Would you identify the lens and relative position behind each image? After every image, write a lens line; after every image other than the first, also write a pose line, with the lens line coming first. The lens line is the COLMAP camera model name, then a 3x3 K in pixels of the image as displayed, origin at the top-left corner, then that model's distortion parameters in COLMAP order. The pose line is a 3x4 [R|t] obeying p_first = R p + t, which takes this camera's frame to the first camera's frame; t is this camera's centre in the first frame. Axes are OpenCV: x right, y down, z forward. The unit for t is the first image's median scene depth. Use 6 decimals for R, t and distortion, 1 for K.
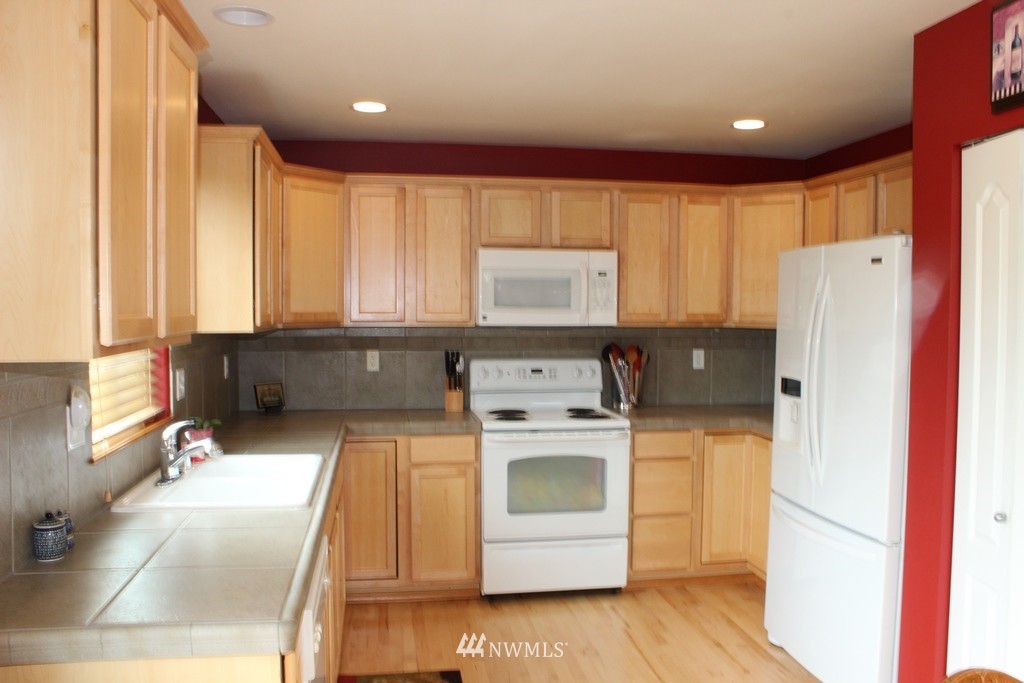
lens RADIAL K [[861.8, 0, 512.0], [0, 861.8, 341.5], [0, 0, 1]] dist [-0.401220, 0.006753]
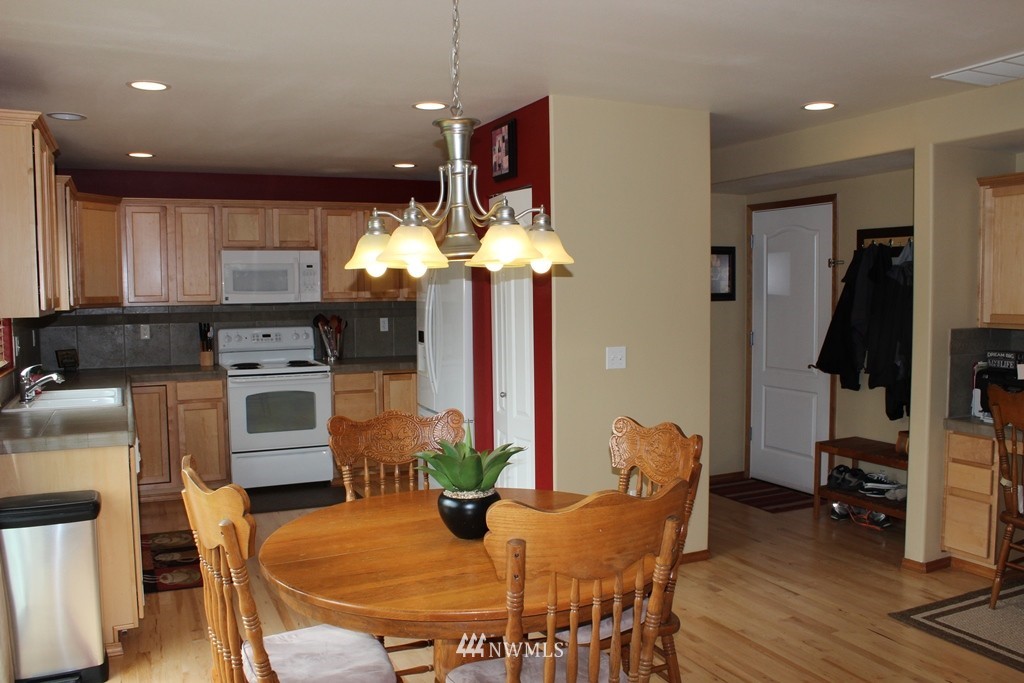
lens RADIAL K [[880.5, 0, 512.0], [0, 880.5, 341.5], [0, 0, 1]] dist [-0.106761, 0.015415]
pose [[0.962377, -0.030415, 0.270009, 0.031185], [0.024354, 0.999371, 0.025772, 0.018016], [-0.270623, -0.018227, 0.962513, -0.520678]]
